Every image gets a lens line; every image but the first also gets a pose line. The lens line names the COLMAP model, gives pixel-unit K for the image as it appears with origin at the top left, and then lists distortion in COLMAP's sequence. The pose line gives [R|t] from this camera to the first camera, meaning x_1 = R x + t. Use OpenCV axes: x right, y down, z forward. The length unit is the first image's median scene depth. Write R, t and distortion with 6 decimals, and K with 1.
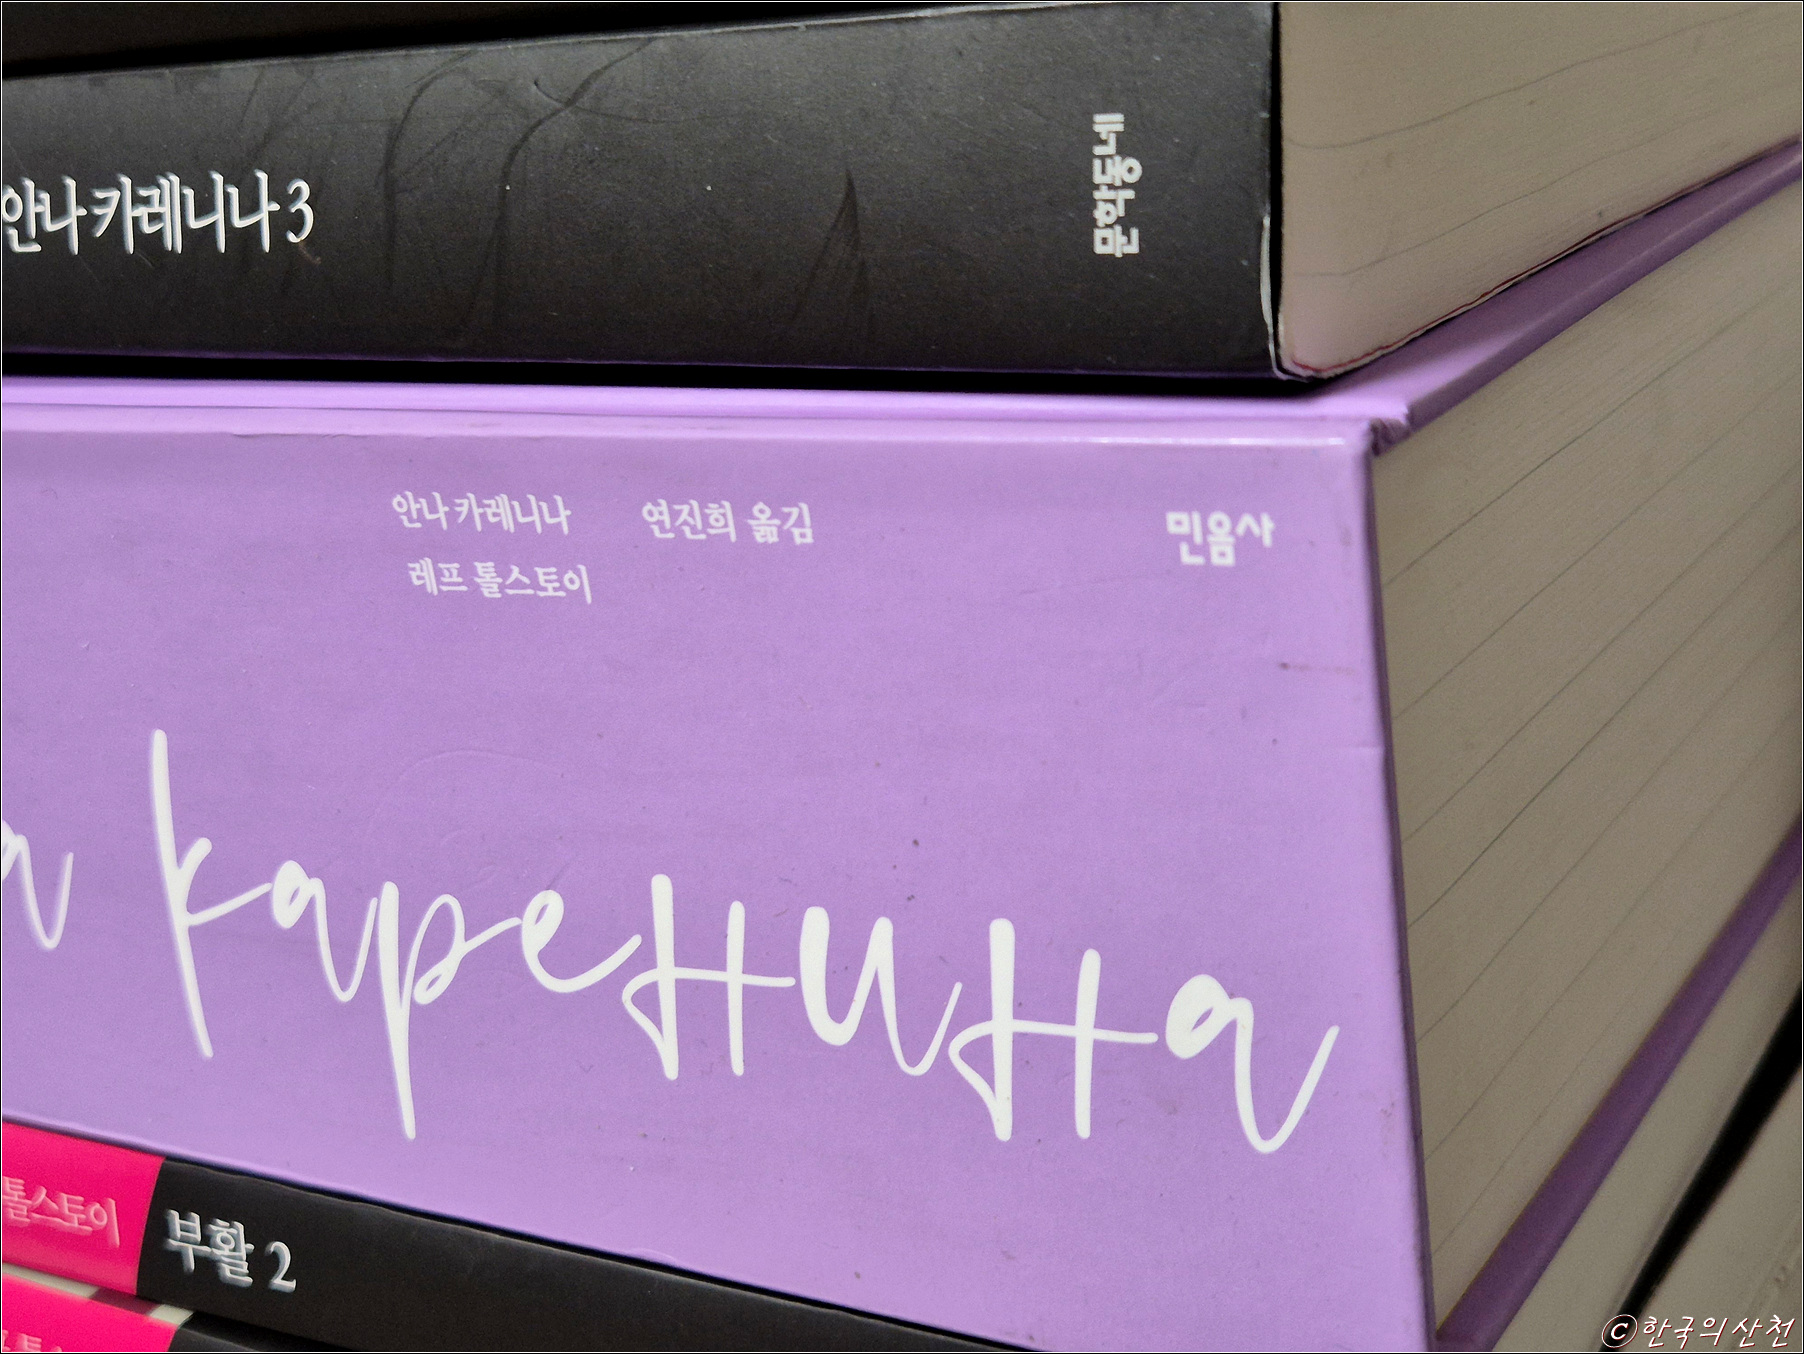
lens RADIAL K [[2672.5, 0, 847.7], [0, 2672.5, 674.2], [0, 0, 1]] dist [0.259421, -1.399423]
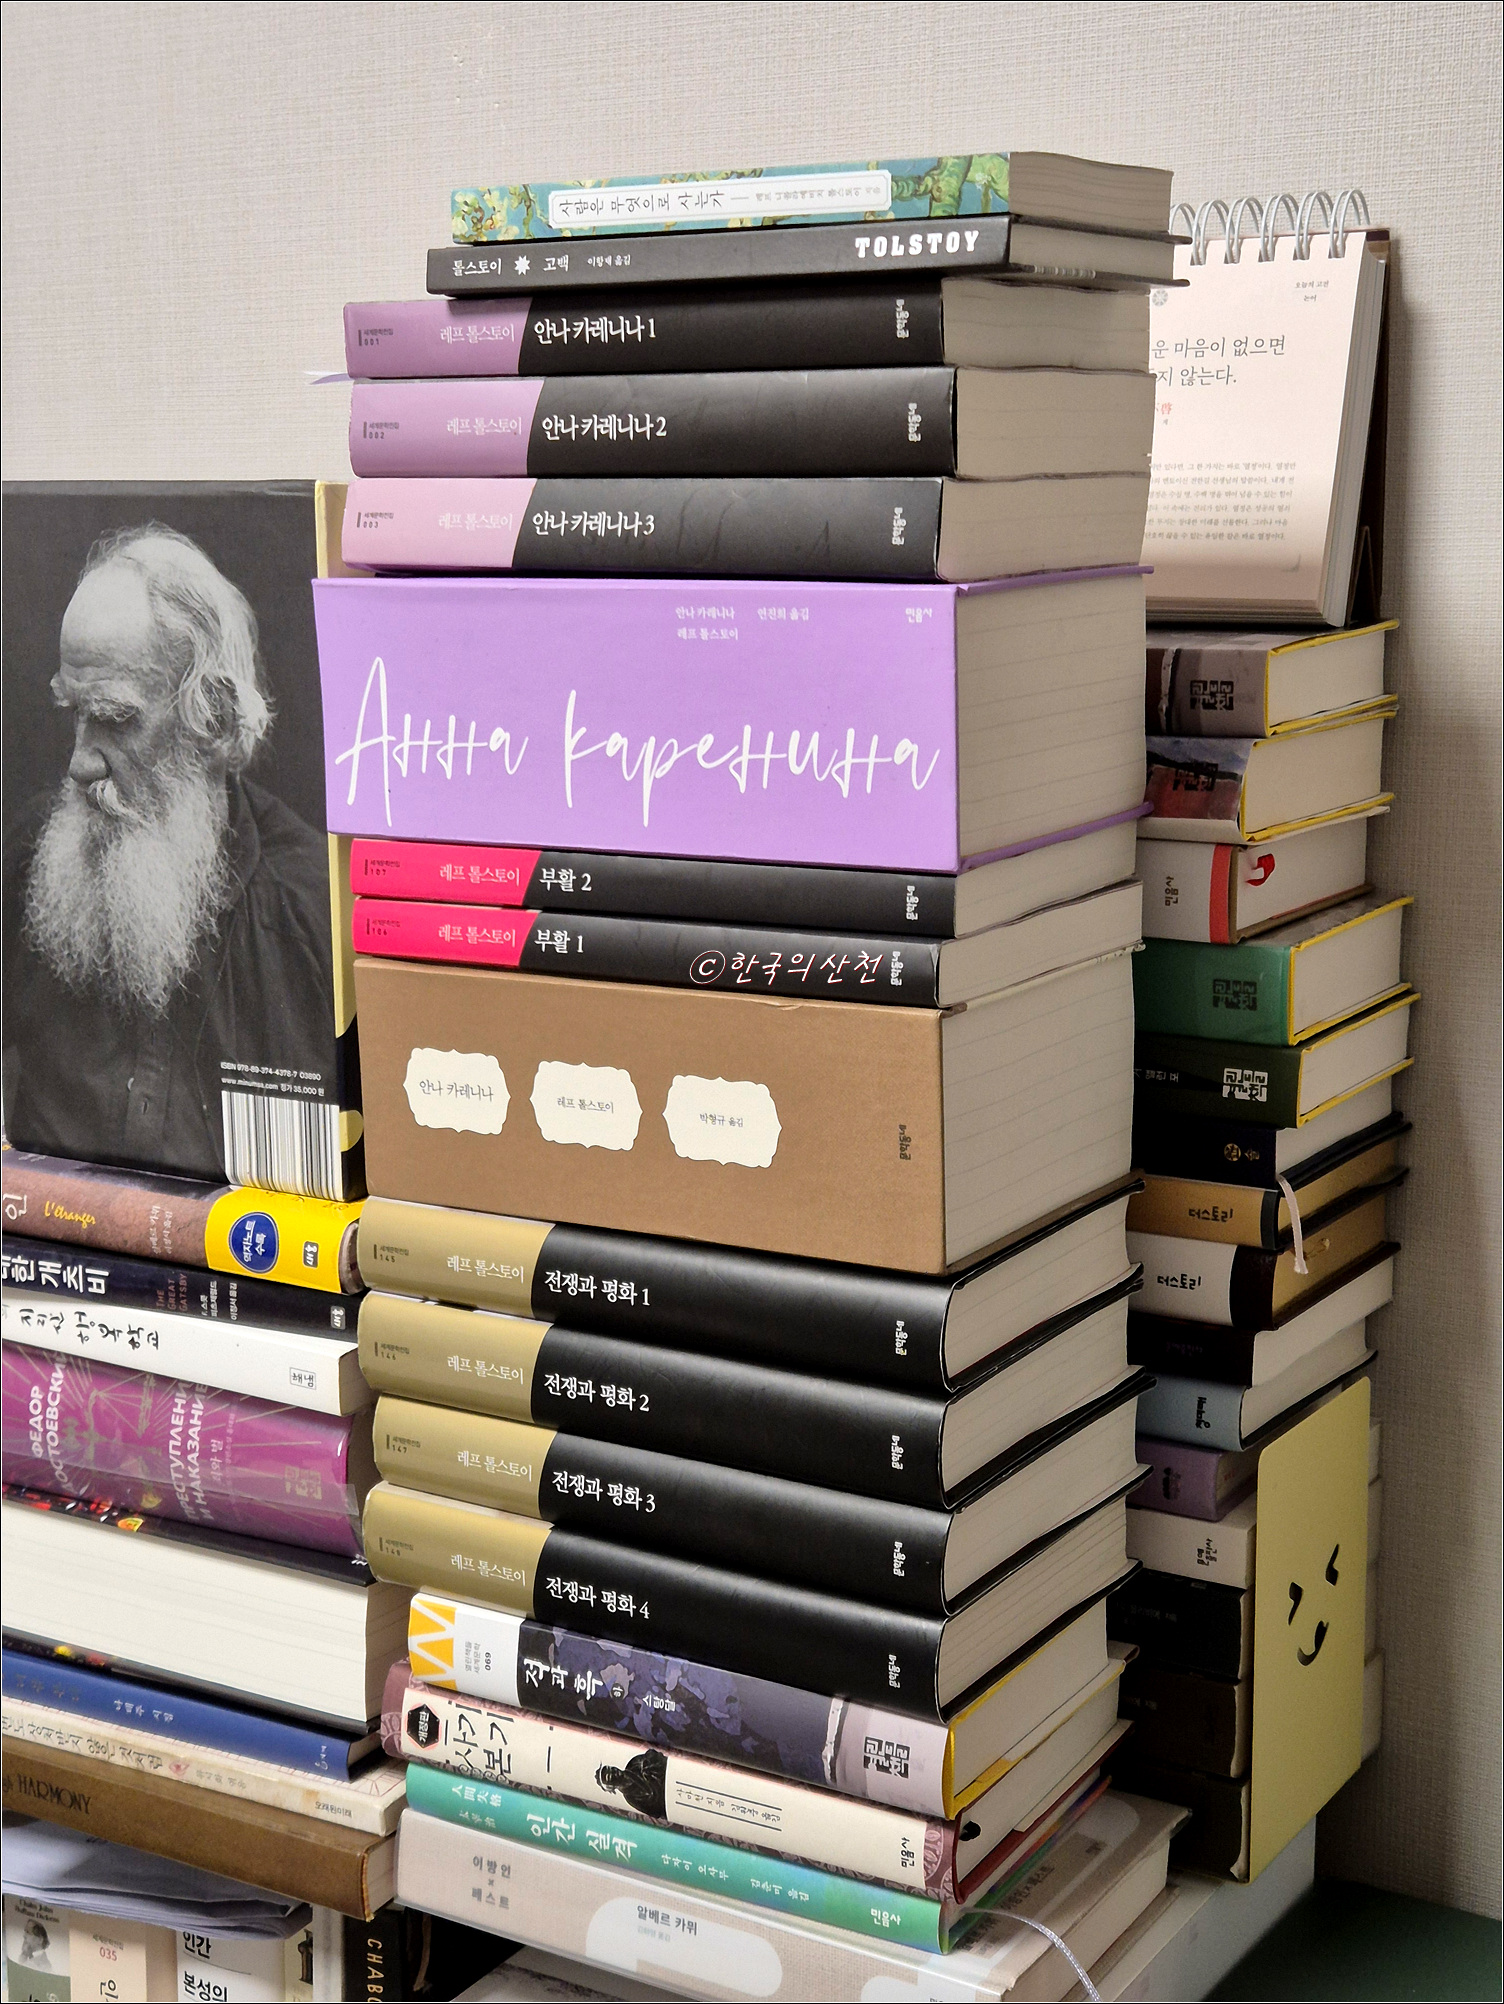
lens RADIAL K [[2968.8, 0, 752.0], [0, 2968.8, 1002.0], [0, 0, 1]] dist [0.259421, -1.399423]
pose [[0.993529, 0.089764, 0.069589, -0.303829], [-0.081943, 0.990759, -0.108081, 0.852709], [-0.078648, 0.101680, 0.991703, -2.767561]]
